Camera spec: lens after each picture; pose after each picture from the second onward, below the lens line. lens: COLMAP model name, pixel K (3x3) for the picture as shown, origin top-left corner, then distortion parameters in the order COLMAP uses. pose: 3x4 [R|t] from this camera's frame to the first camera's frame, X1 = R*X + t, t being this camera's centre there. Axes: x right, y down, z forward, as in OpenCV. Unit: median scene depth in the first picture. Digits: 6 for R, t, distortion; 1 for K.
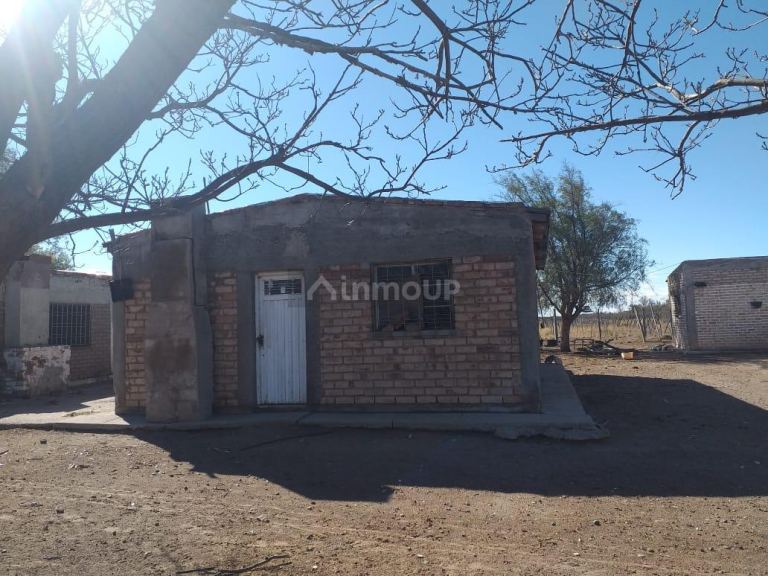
lens RADIAL K [[586.8, 0, 394.1], [0, 586.8, 282.6], [0, 0, 1]] dist [0.061115, -0.106747]
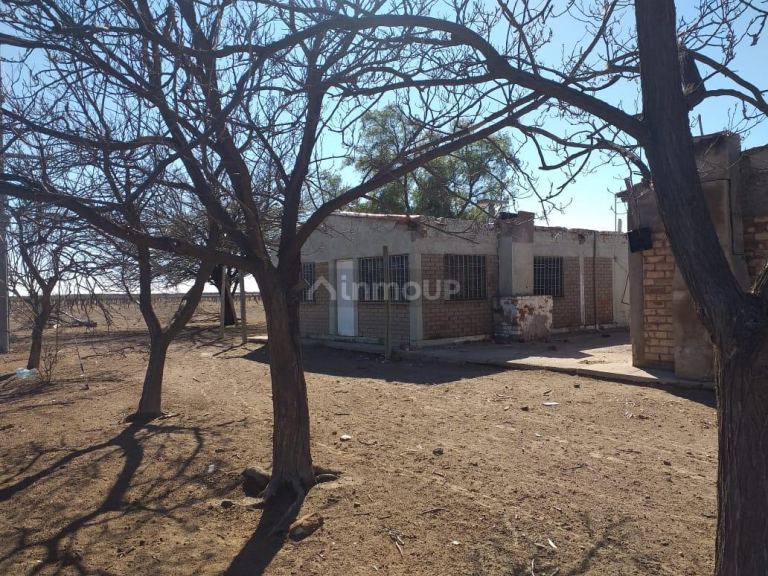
lens RADIAL K [[586.8, 0, 394.1], [0, 586.8, 282.6], [0, 0, 1]] dist [0.061115, -0.106747]
pose [[0.797705, 0.016563, -0.602821, -0.195747], [0.028574, 0.997462, 0.065218, 0.007496], [0.602371, -0.069250, 0.795207, -0.017683]]
